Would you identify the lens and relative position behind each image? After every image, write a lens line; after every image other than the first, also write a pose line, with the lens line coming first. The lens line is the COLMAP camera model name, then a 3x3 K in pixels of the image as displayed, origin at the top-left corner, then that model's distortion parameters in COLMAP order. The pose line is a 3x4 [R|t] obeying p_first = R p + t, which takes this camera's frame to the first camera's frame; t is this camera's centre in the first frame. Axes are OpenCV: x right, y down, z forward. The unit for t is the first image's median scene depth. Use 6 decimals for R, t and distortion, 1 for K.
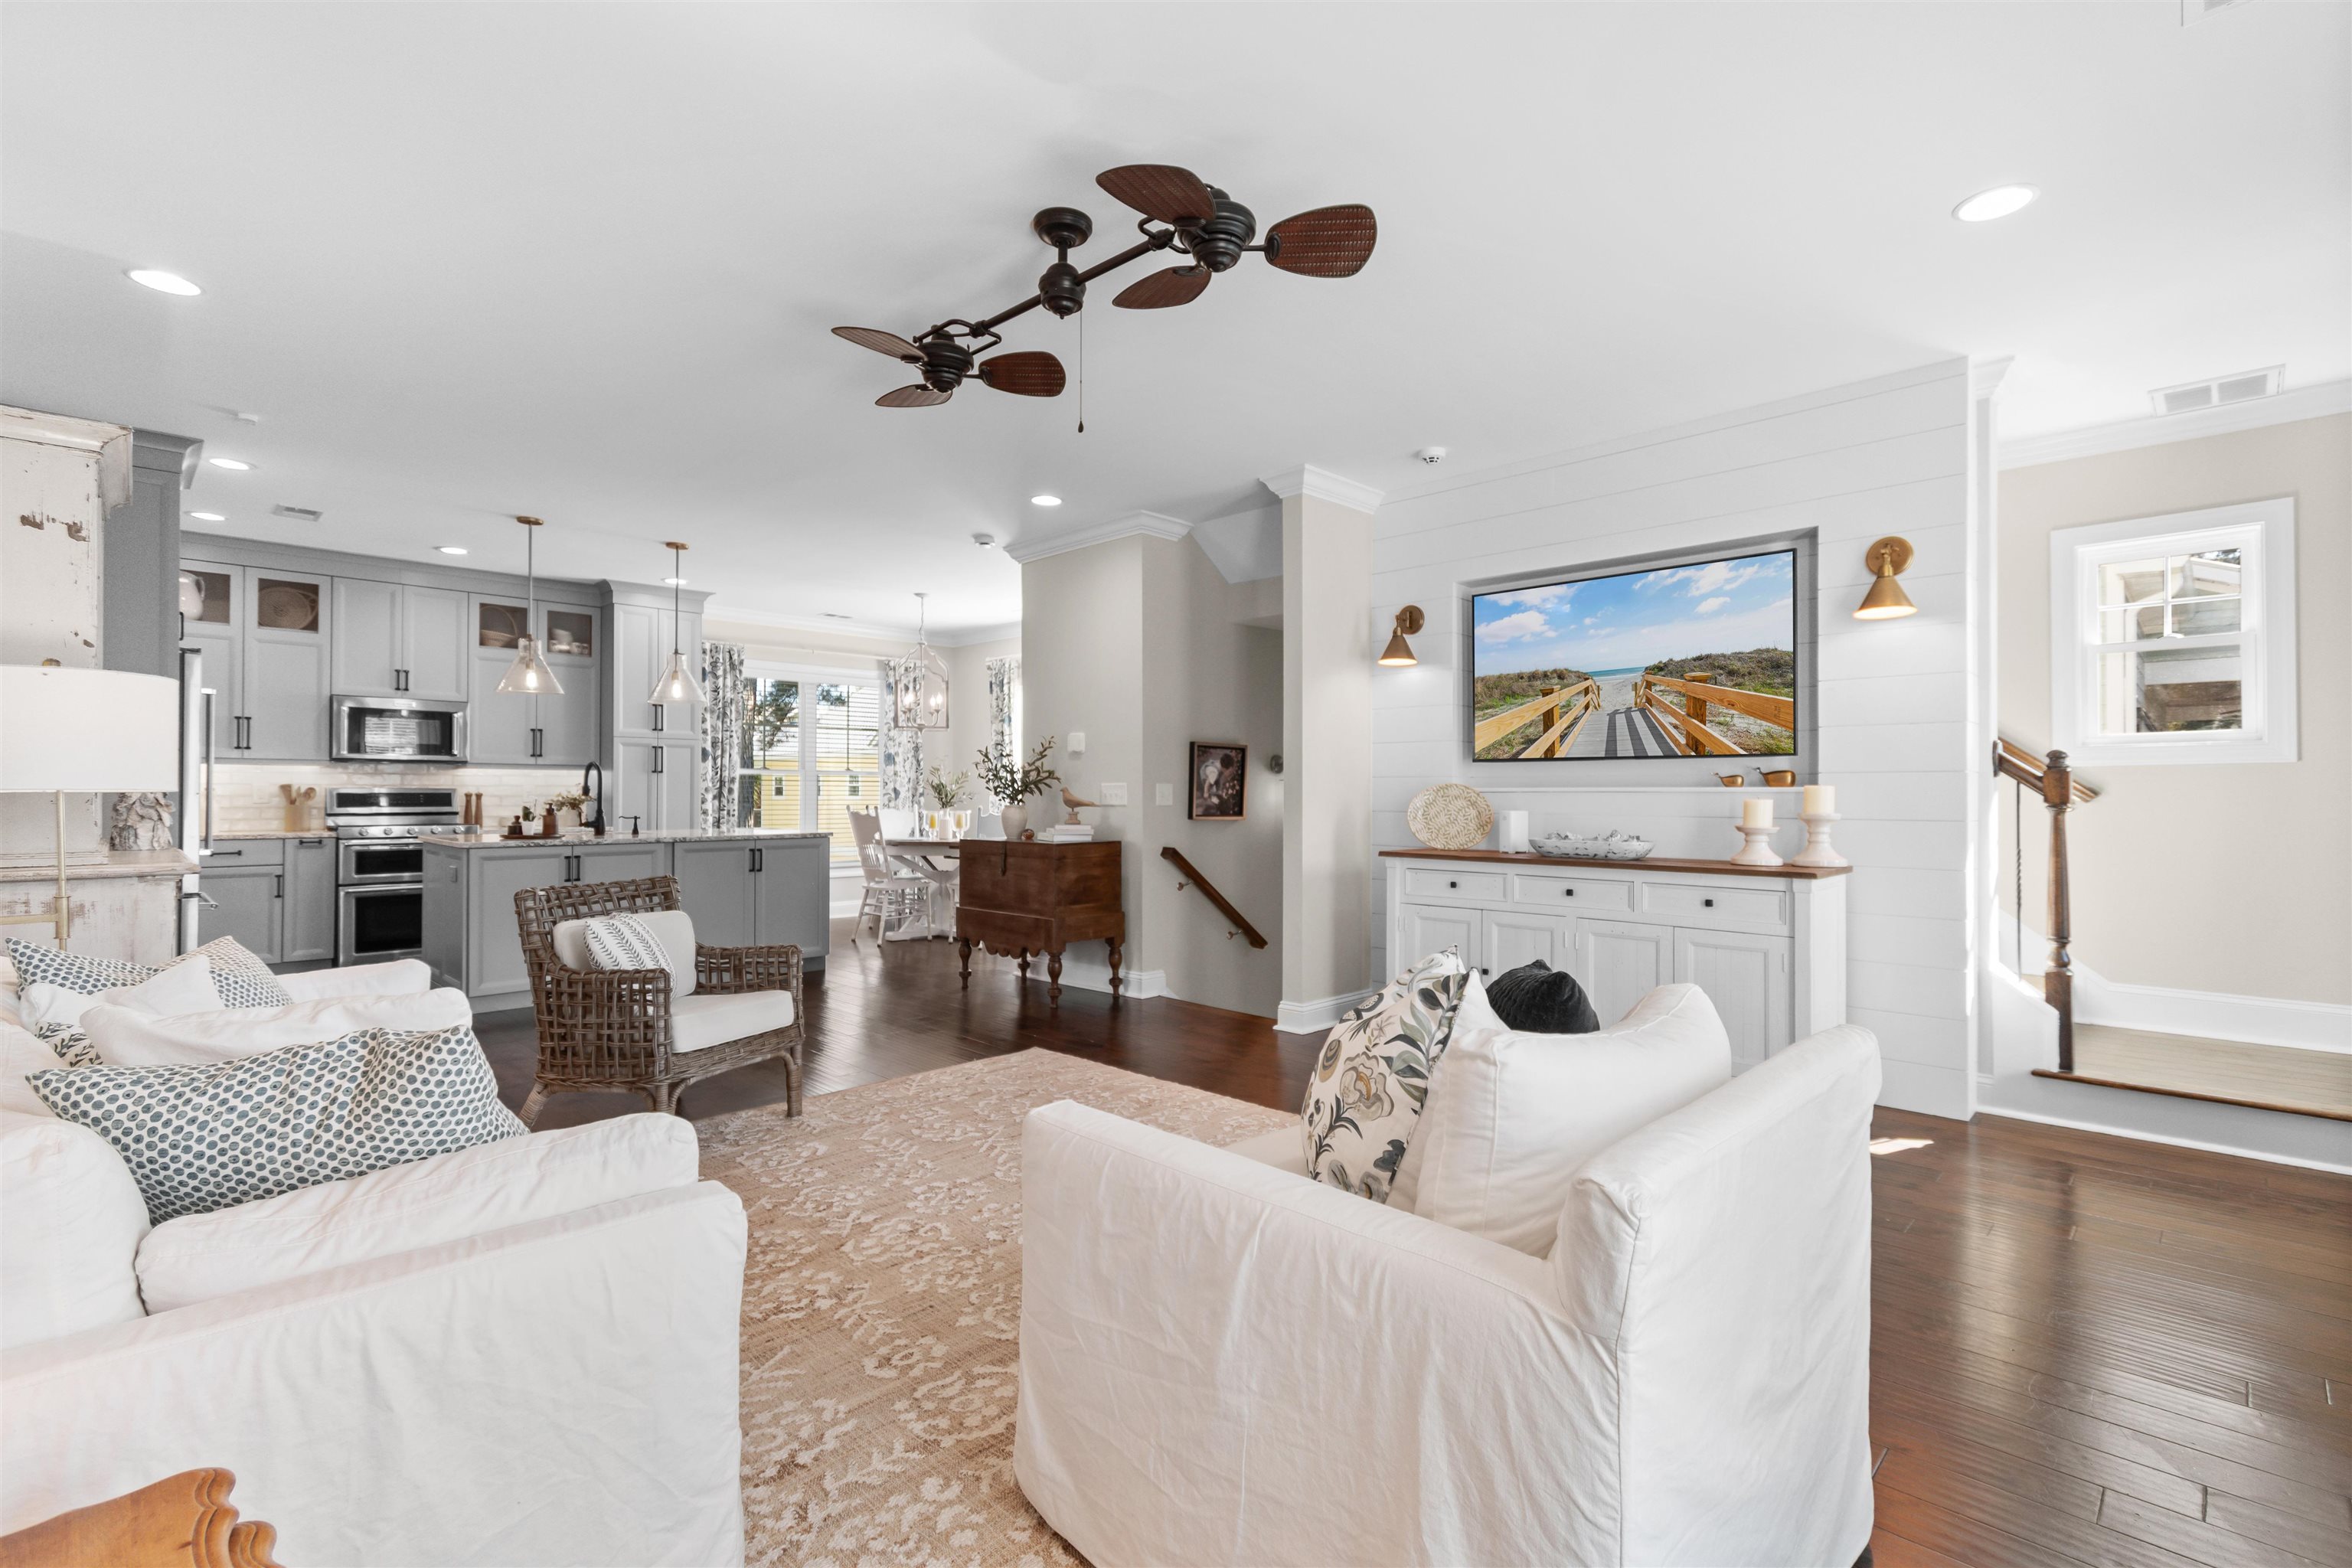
lens RADIAL K [[1072.2, 0, 1175.8], [0, 1072.2, 785.4], [0, 0, 1]] dist [0.009350, 0.001010]
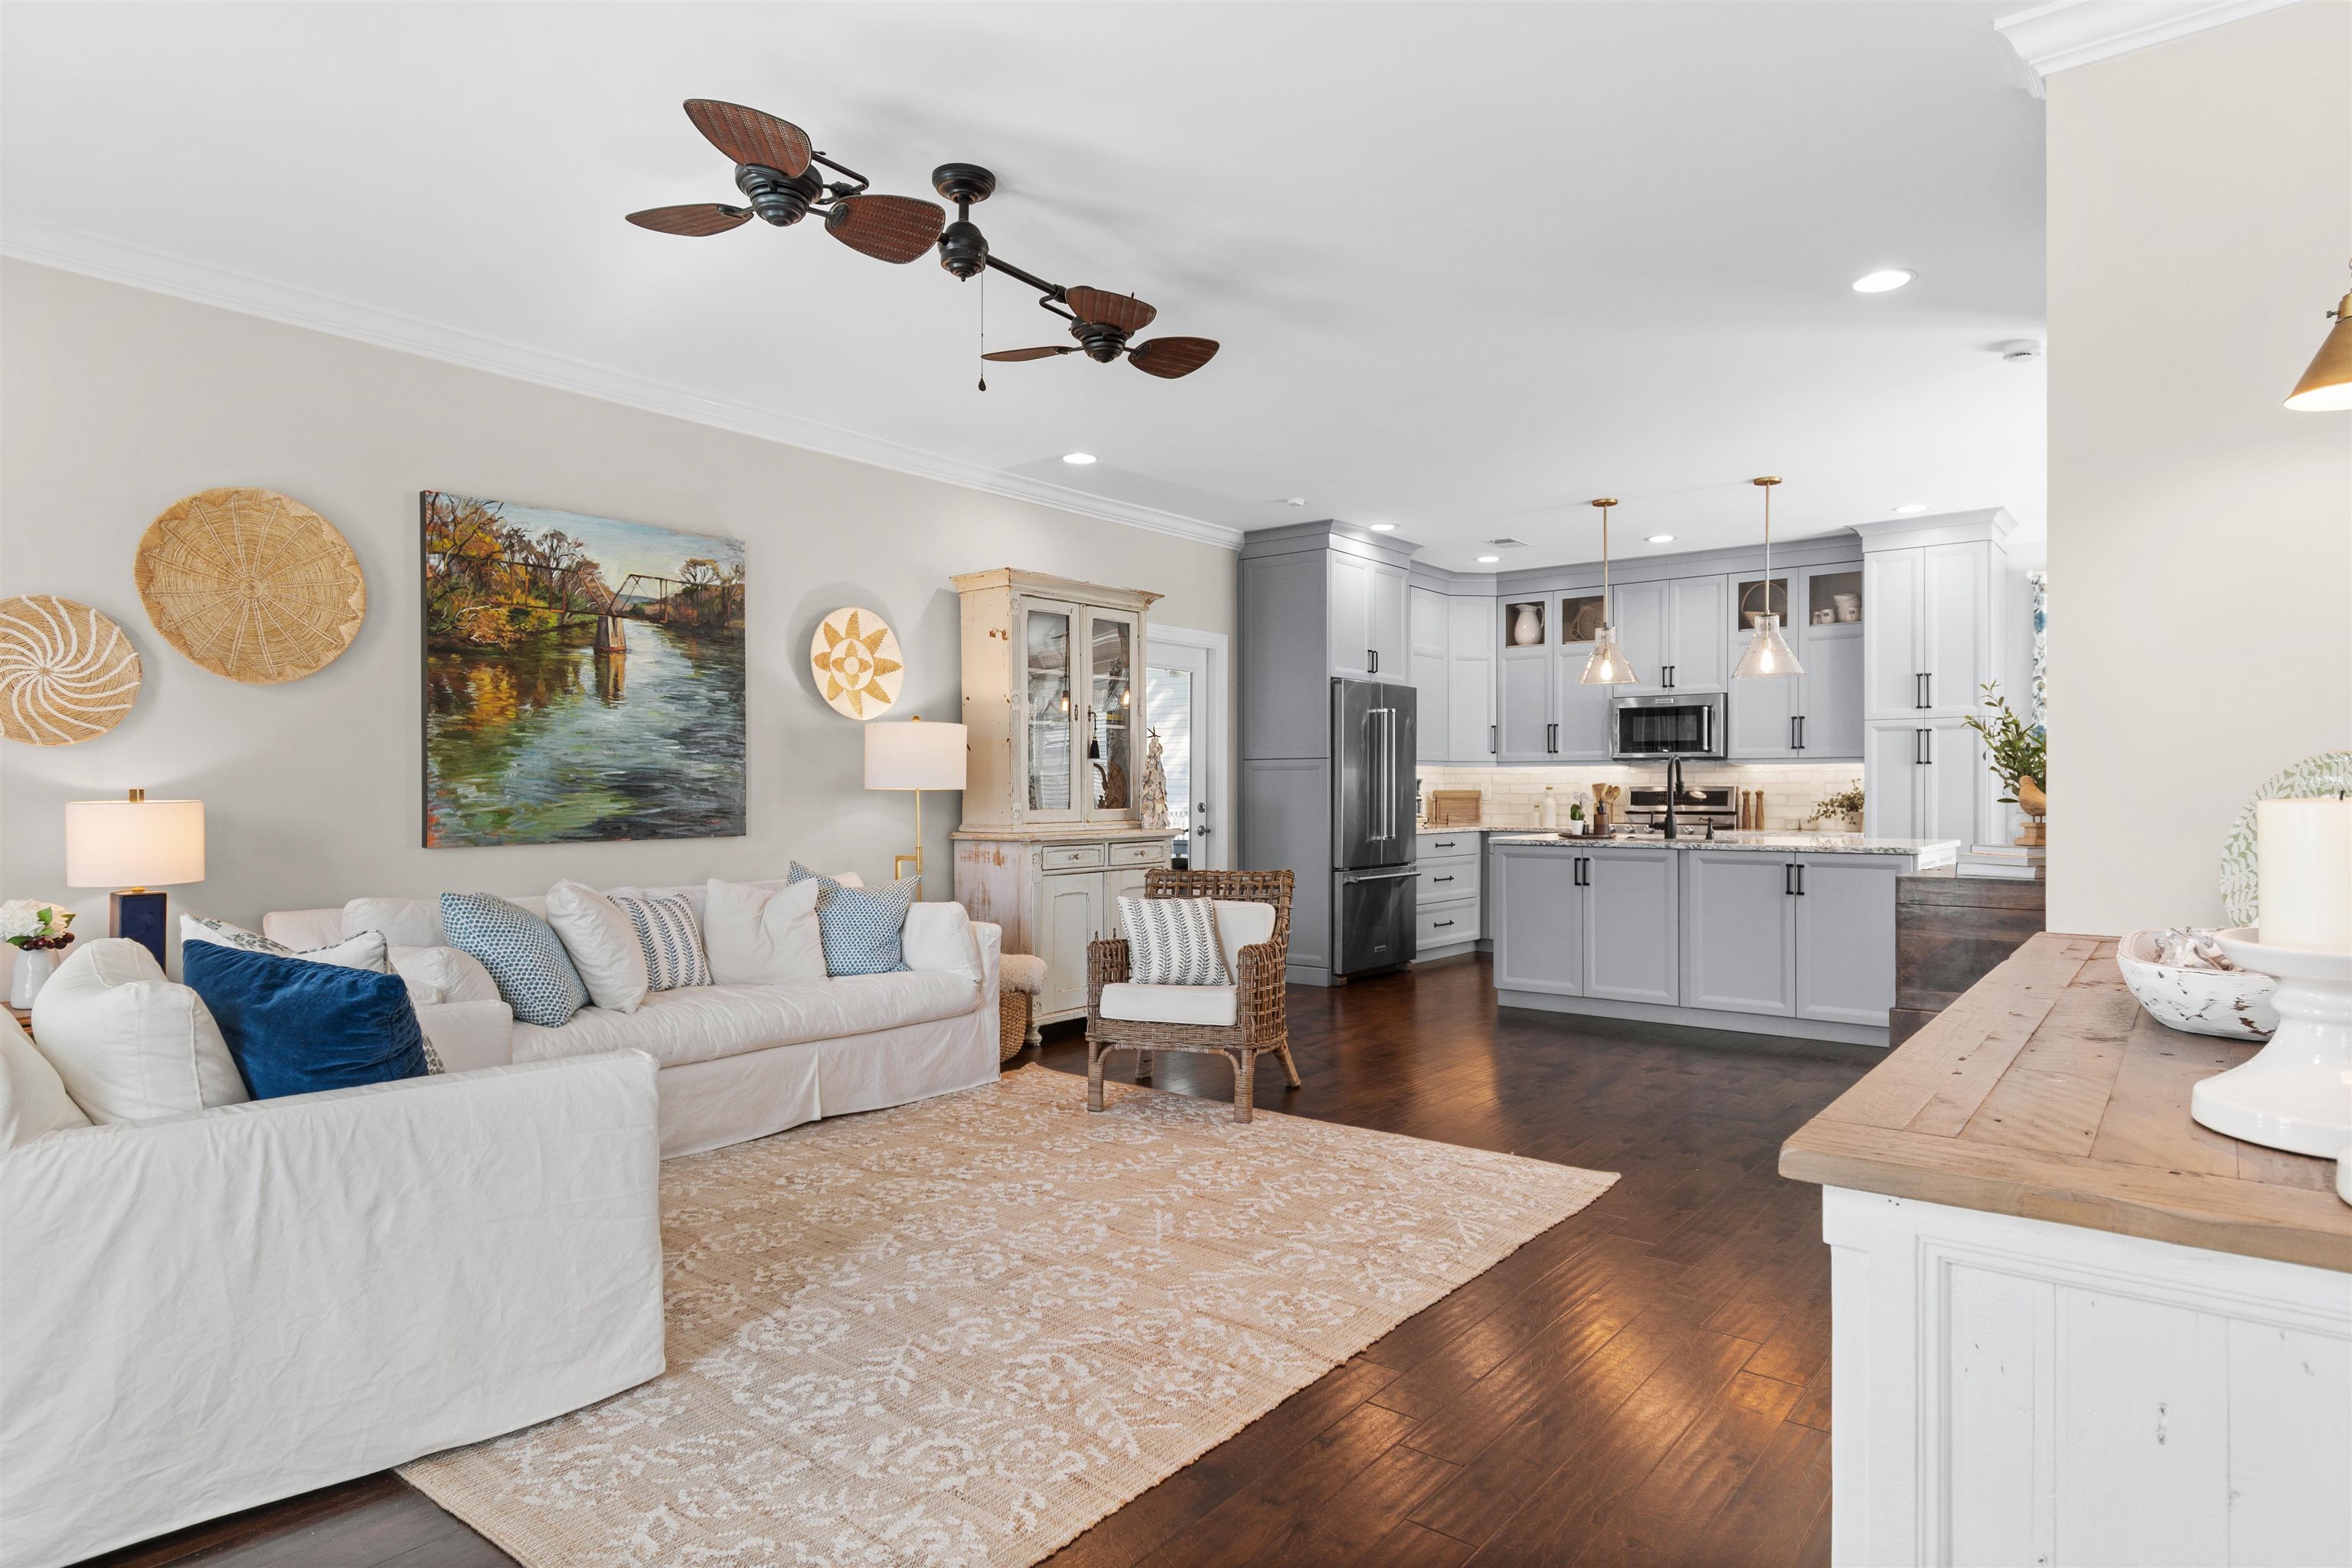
lens RADIAL K [[1299.0, 0, 1179.0], [0, 1299.0, 793.2], [0, 0, 1]] dist [-0.000265, 0.000079]
pose [[0.110109, -0.000363, -0.993919, 0.453893], [0.007338, 0.999973, 0.000448, 0.005655], [0.993892, -0.007343, 0.110109, 0.462444]]
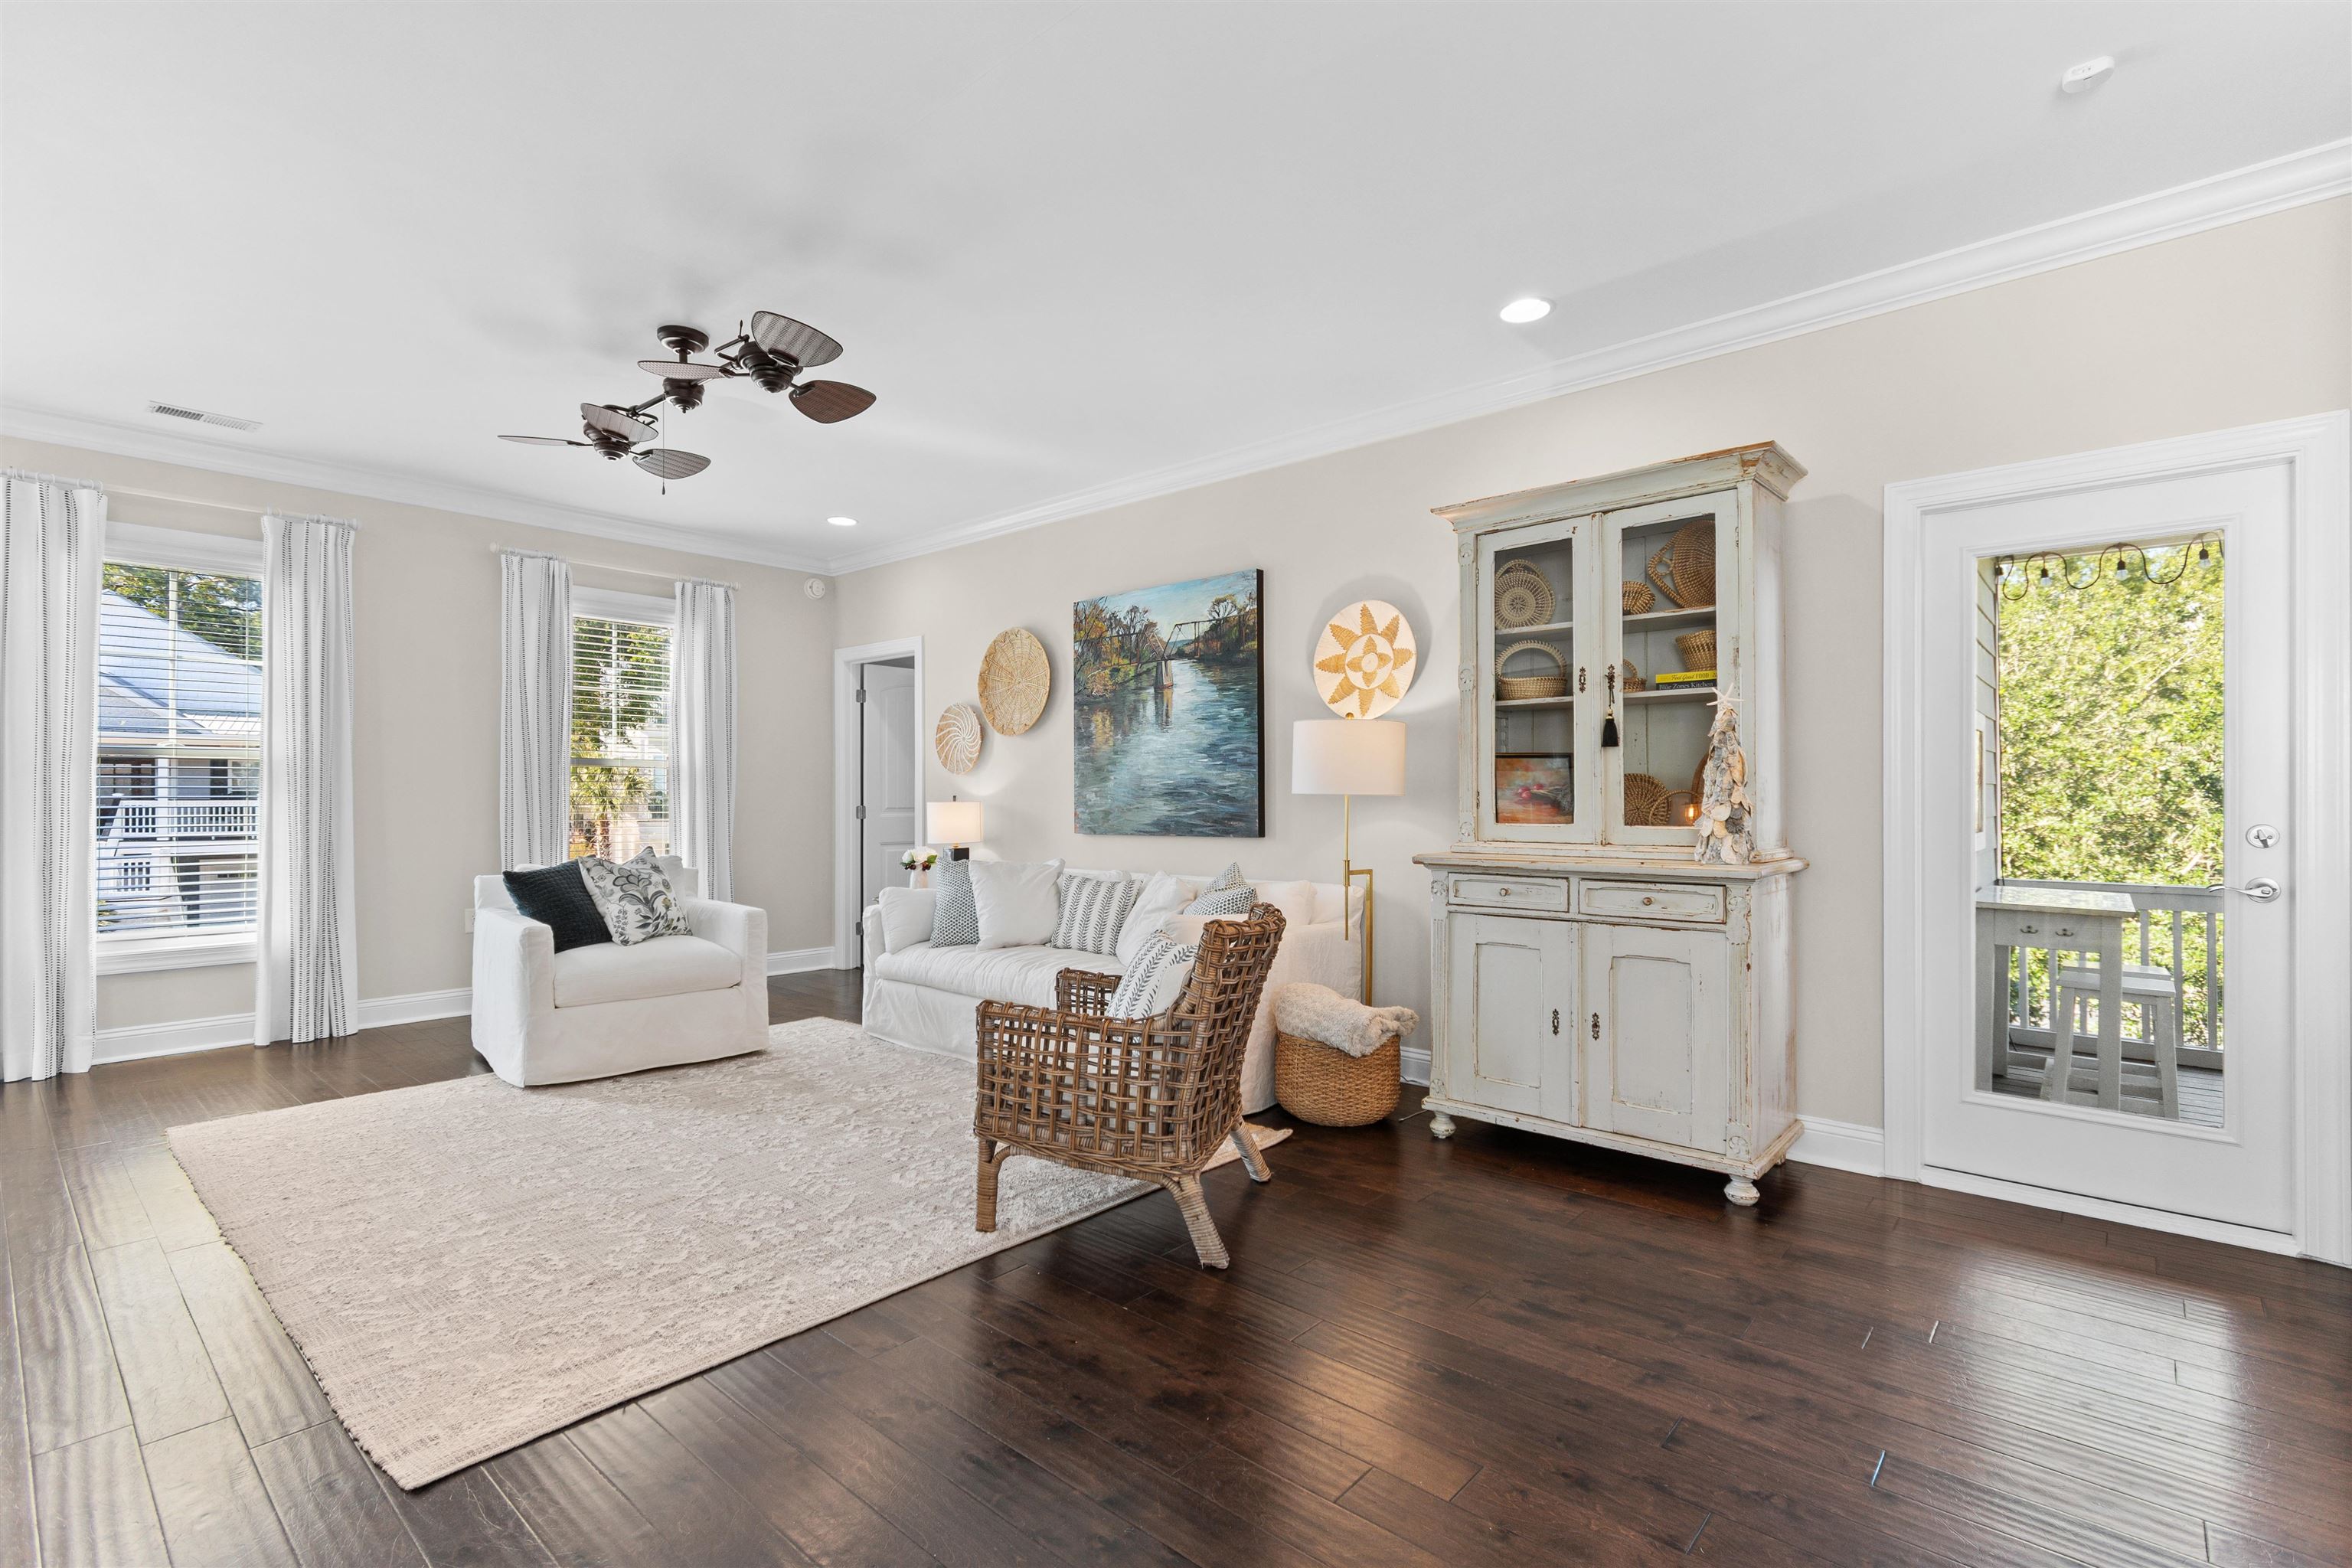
lens RADIAL K [[1072.2, 0, 1178.9], [0, 1072.2, 790.0], [0, 0, 1]] dist [0.009350, 0.001010]
pose [[-0.997729, -0.003966, -0.067246, -0.259888], [-0.003066, 0.999904, -0.013478, 0.007925], [0.067293, -0.013241, -0.997645, 0.994240]]
